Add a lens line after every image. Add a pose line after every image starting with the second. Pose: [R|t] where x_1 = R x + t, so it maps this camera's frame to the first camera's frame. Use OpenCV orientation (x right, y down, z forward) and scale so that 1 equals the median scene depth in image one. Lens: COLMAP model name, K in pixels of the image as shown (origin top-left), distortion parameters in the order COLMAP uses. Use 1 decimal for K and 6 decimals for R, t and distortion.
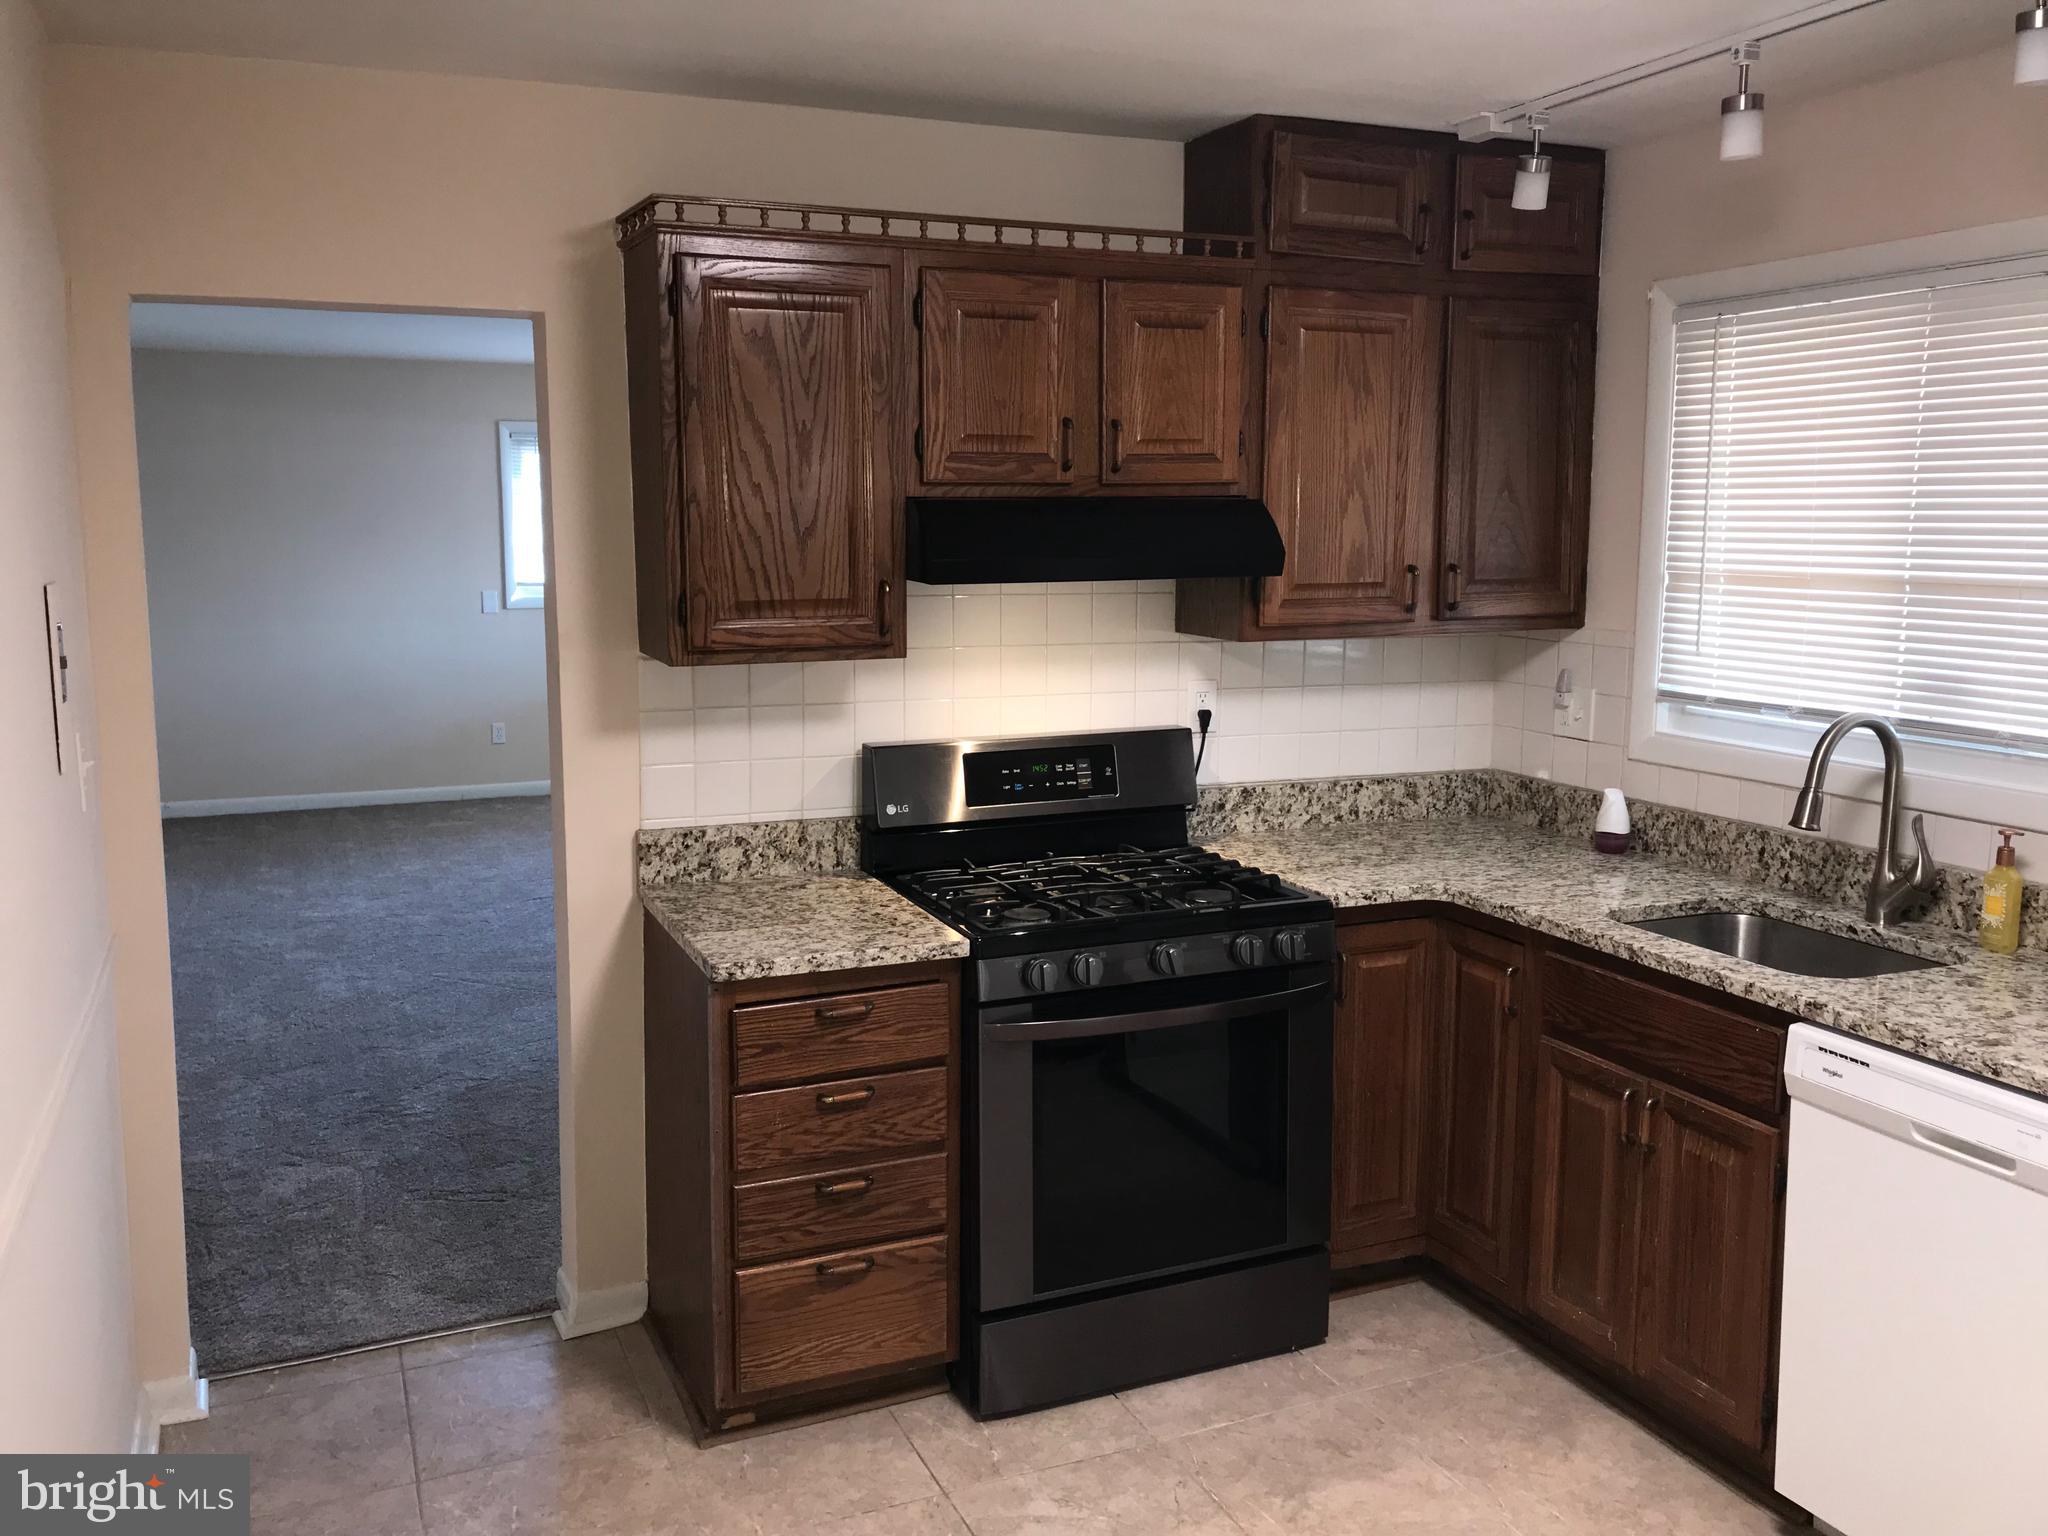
lens RADIAL K [[1688.3, 0, 1026.0], [0, 1688.3, 734.0], [0, 0, 1]] dist [0.048575, -0.037920]
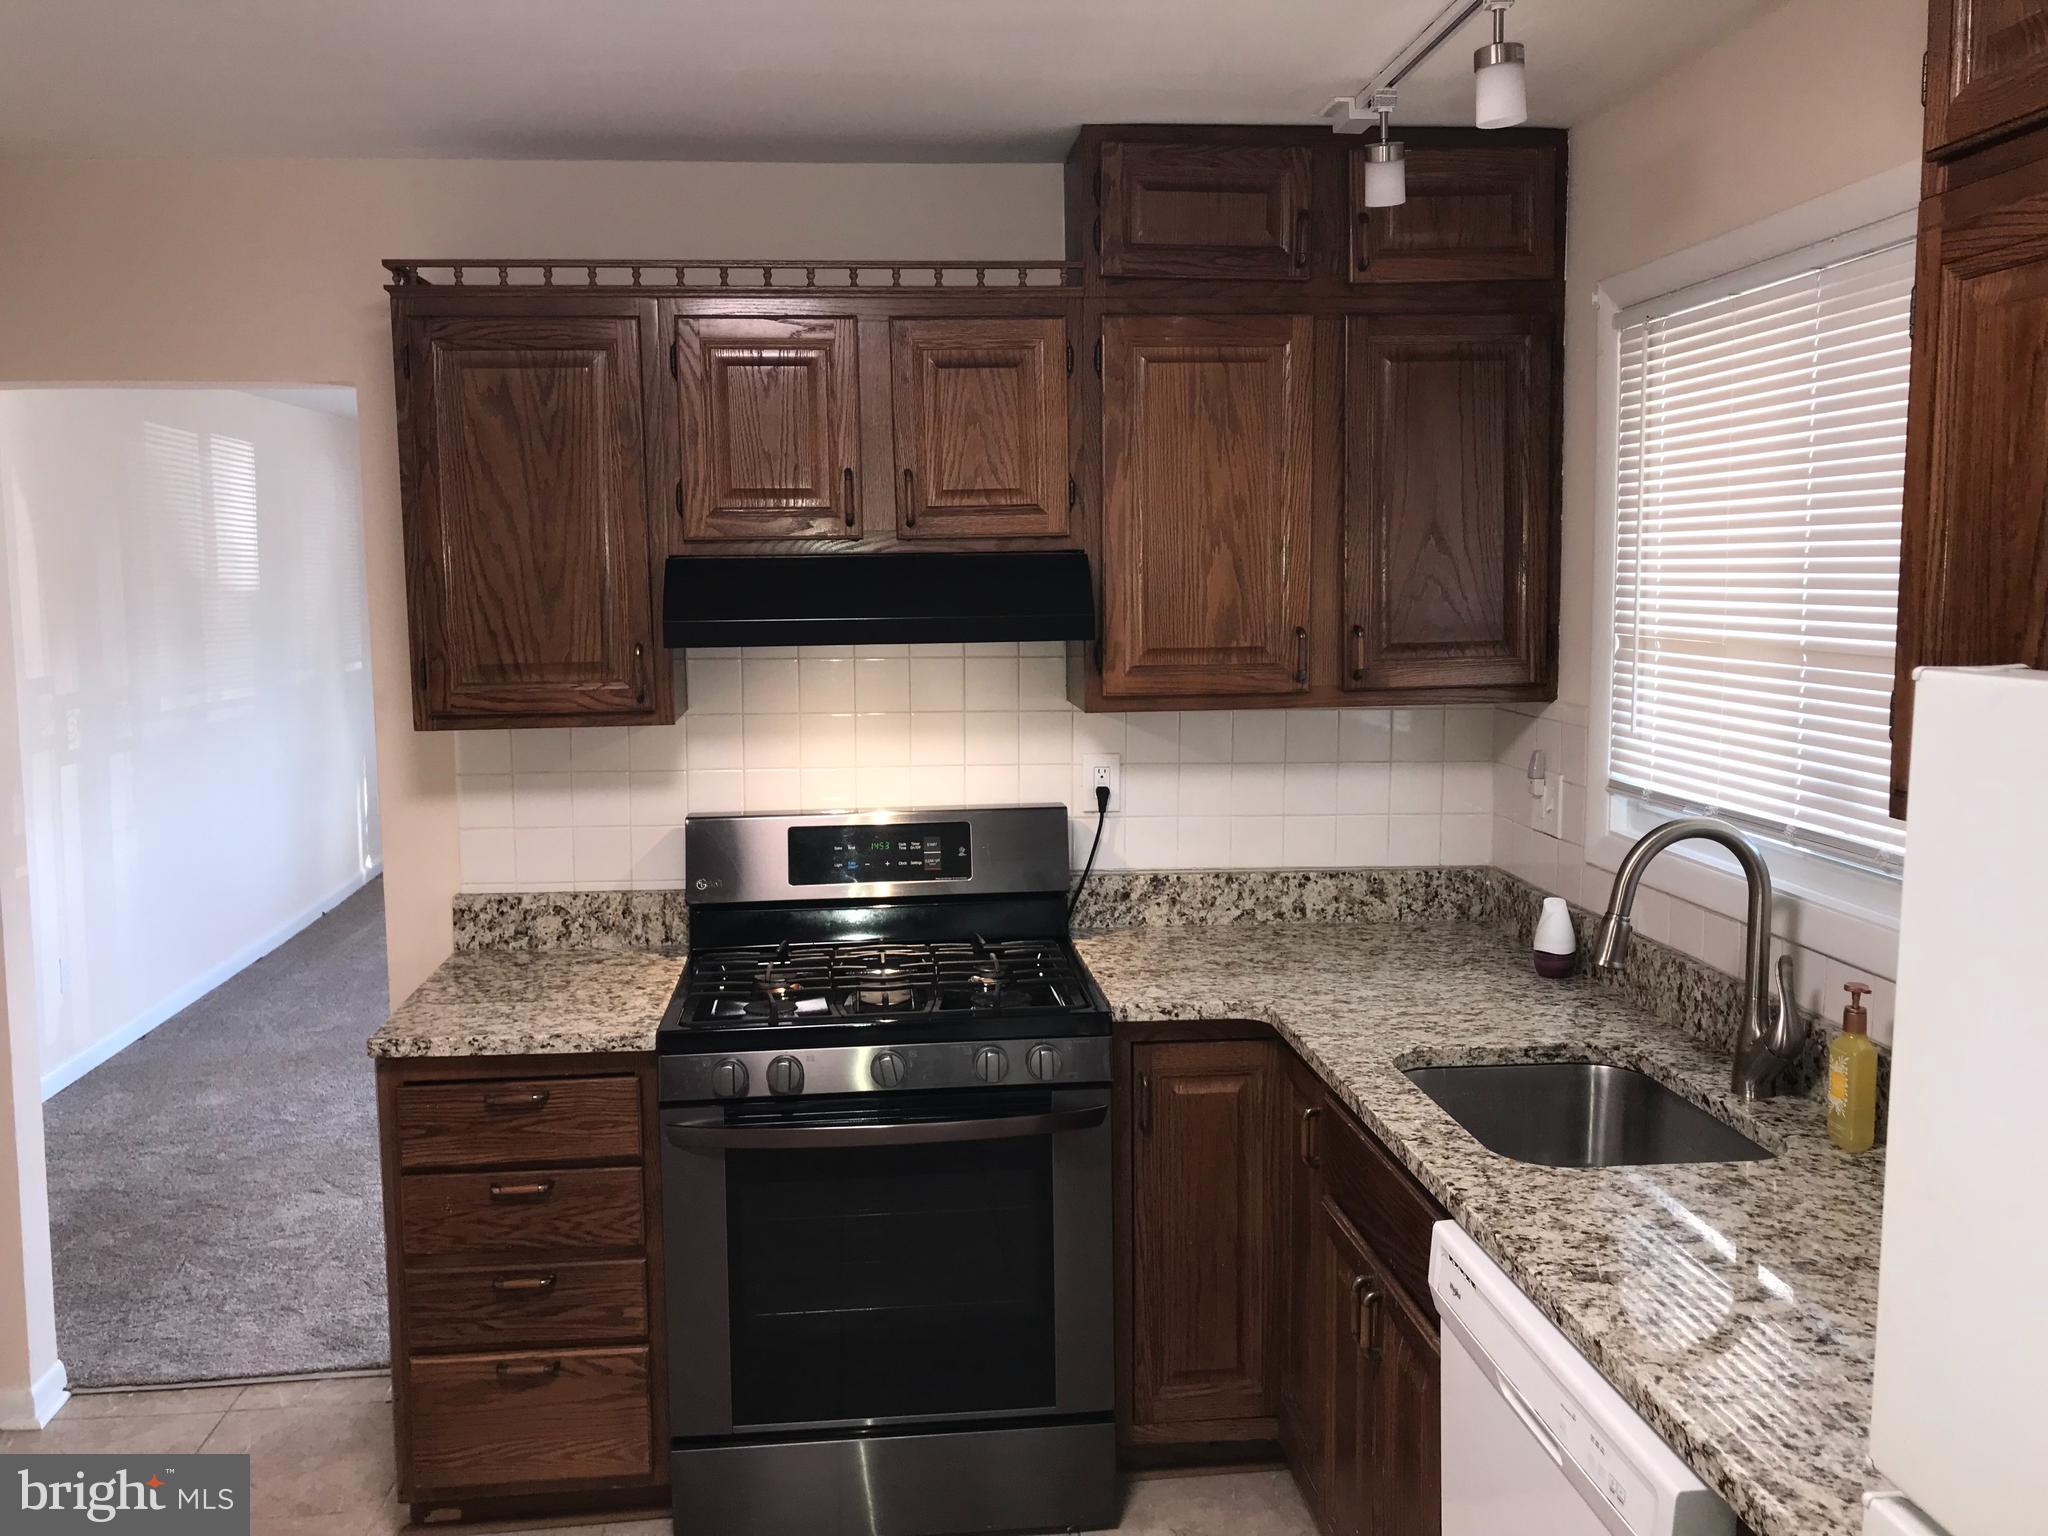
lens RADIAL K [[1681.7, 0, 1019.2], [0, 1681.7, 740.8], [0, 0, 1]] dist [0.076107, -0.143568]
pose [[0.949300, 0.019229, -0.313784, 0.384627], [-0.028075, 0.999325, -0.023697, -0.018558], [0.313117, 0.031305, 0.949199, 0.151422]]
